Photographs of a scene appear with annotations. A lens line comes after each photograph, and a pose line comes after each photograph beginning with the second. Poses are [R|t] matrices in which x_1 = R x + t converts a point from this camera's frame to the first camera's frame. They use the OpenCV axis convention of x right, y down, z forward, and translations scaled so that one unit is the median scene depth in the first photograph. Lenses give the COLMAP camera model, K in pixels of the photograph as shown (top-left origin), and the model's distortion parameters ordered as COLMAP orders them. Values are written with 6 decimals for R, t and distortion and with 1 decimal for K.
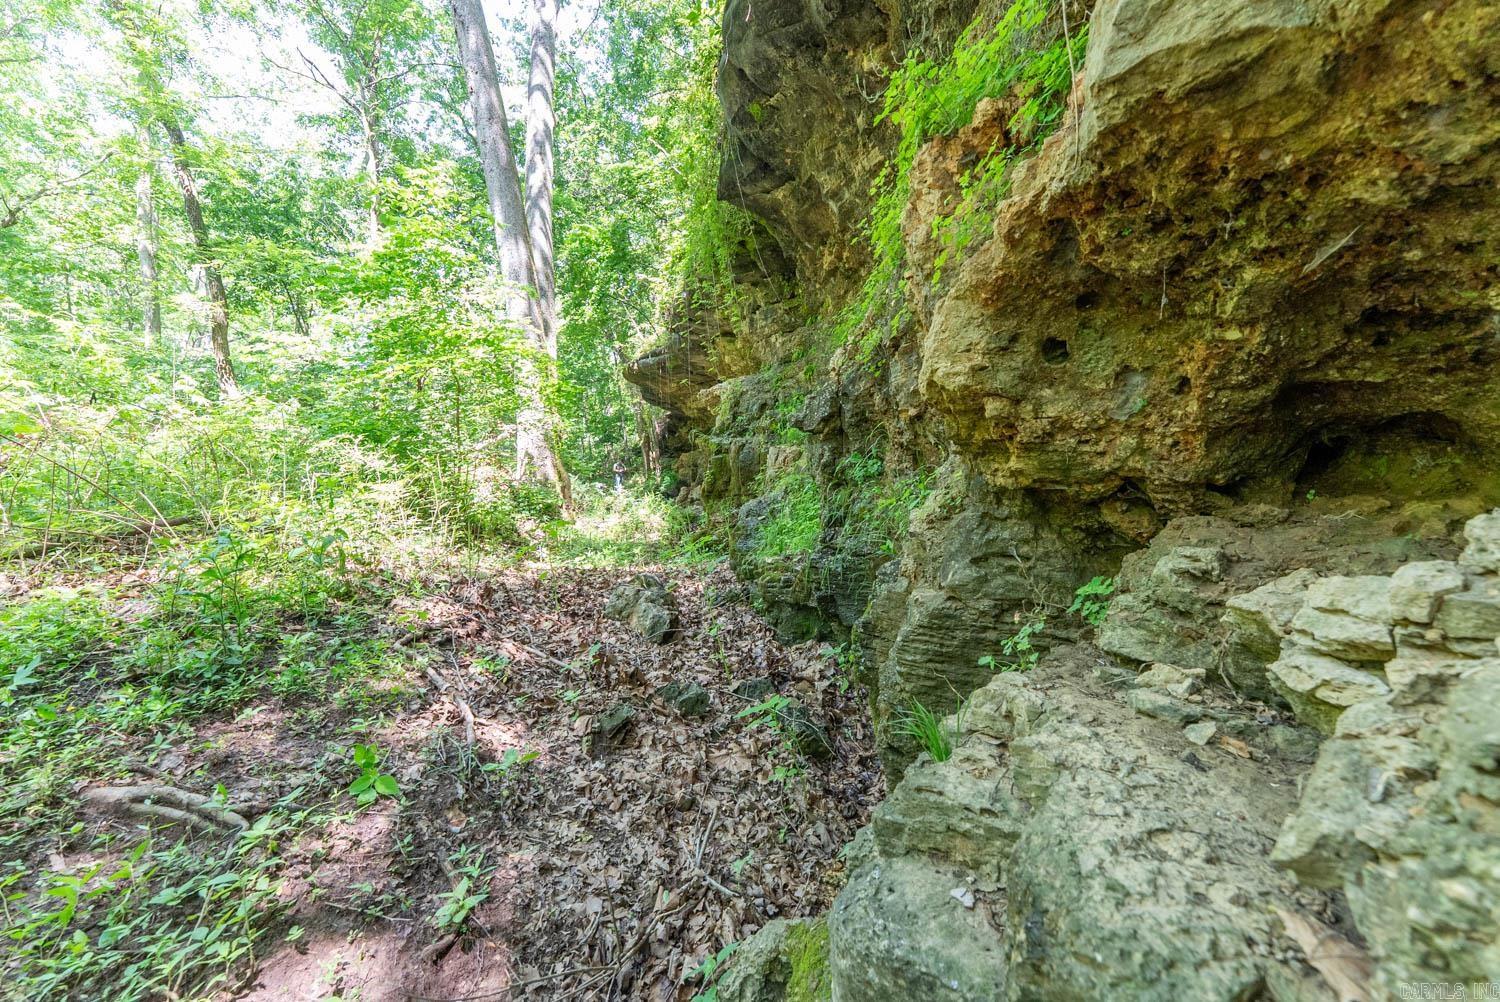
lens RADIAL K [[601.0, 0, 747.8], [0, 601.0, 503.7], [0, 0, 1]] dist [0.003796, -0.000916]
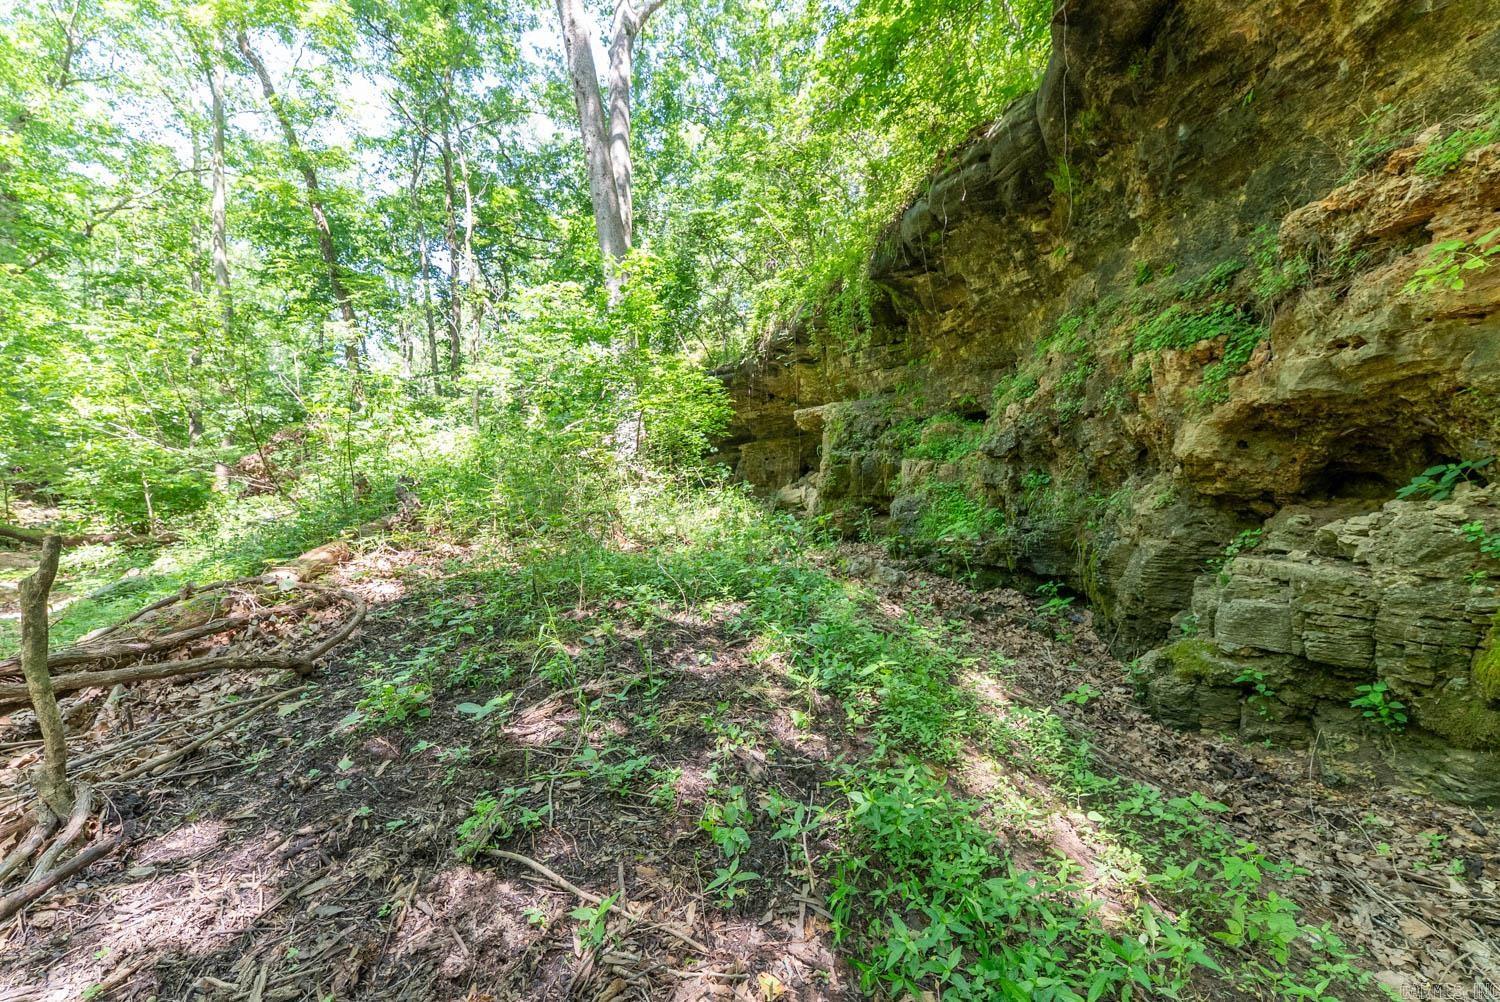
lens RADIAL K [[601.0, 0, 747.8], [0, 601.0, 503.7], [0, 0, 1]] dist [0.003796, -0.000916]
pose [[0.998082, 0.000023, 0.061902, -0.698291], [-0.000024, 1.000000, 0.000005, 0.004789], [-0.061902, -0.000007, 0.998082, -0.583859]]
